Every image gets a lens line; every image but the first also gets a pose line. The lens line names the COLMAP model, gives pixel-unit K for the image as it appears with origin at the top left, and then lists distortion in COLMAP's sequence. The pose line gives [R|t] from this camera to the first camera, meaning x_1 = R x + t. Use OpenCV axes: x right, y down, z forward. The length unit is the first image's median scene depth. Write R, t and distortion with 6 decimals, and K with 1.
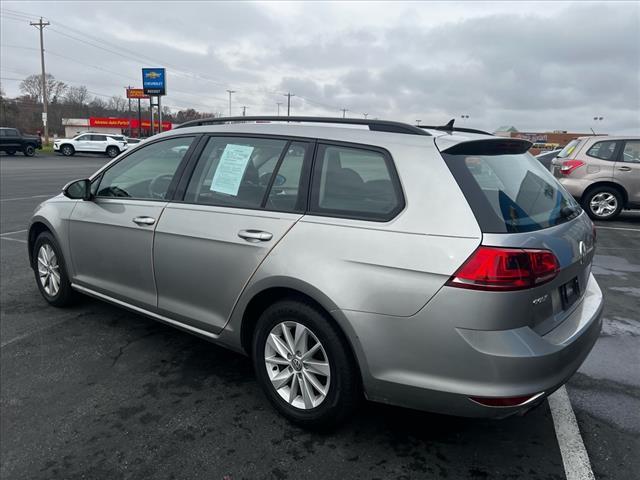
lens RADIAL K [[484.0, 0, 333.9], [0, 484.0, 238.9], [0, 0, 1]] dist [0.072128, -0.090834]
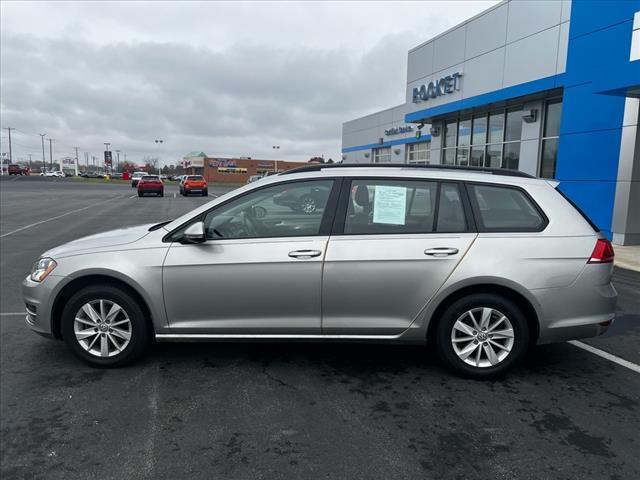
lens RADIAL K [[484.0, 0, 333.9], [0, 484.0, 238.9], [0, 0, 1]] dist [0.072128, -0.090834]
pose [[0.808201, -0.088125, 0.582276, -1.064755], [0.115519, 0.993255, -0.010016, -0.056767], [-0.577465, 0.075359, 0.812930, 0.048659]]
